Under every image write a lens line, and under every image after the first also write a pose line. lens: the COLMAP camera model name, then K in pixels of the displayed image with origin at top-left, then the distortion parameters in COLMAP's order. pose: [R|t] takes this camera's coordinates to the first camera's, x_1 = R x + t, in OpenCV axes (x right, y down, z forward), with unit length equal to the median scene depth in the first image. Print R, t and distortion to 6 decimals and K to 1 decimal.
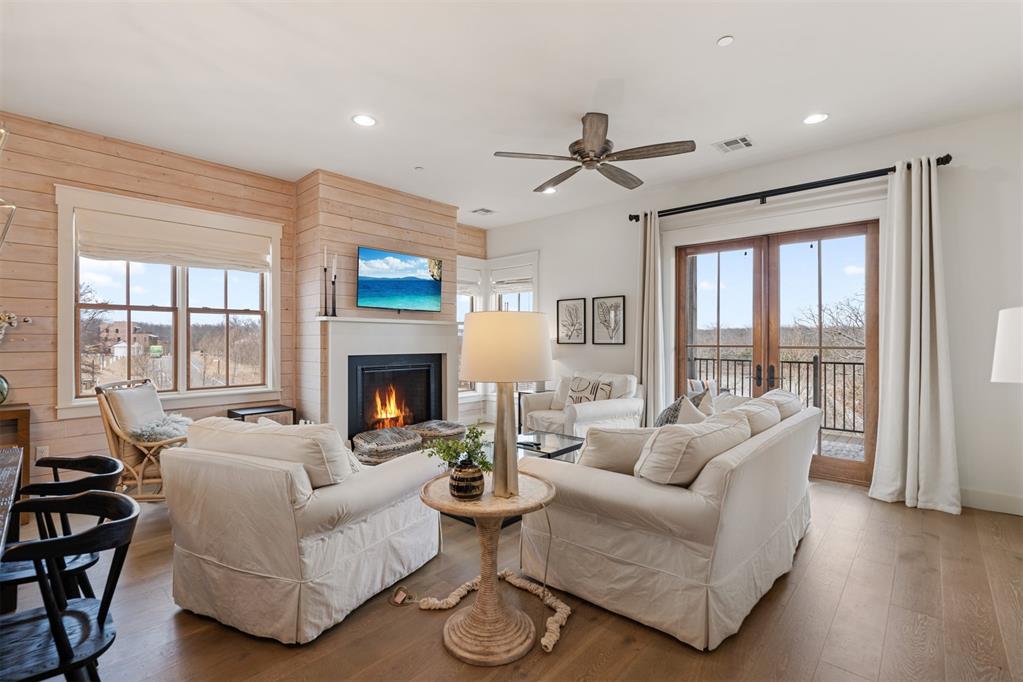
lens RADIAL K [[460.3, 0, 507.7], [0, 460.3, 340.5], [0, 0, 1]] dist [-0.010398, 0.003893]
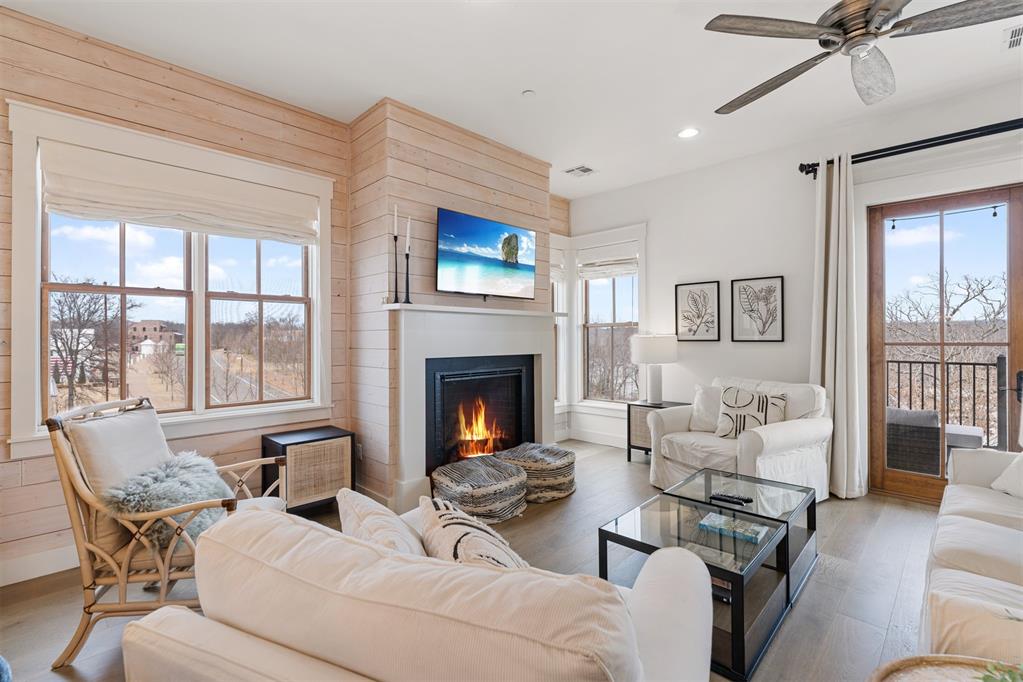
lens RADIAL K [[460.3, 0, 507.5], [0, 460.3, 334.9], [0, 0, 1]] dist [-0.010398, 0.003893]
pose [[0.999307, -0.002995, -0.037092, -0.202371], [0.002794, 0.999981, -0.005483, 0.000148], [0.037108, 0.005376, 0.999297, 0.301154]]
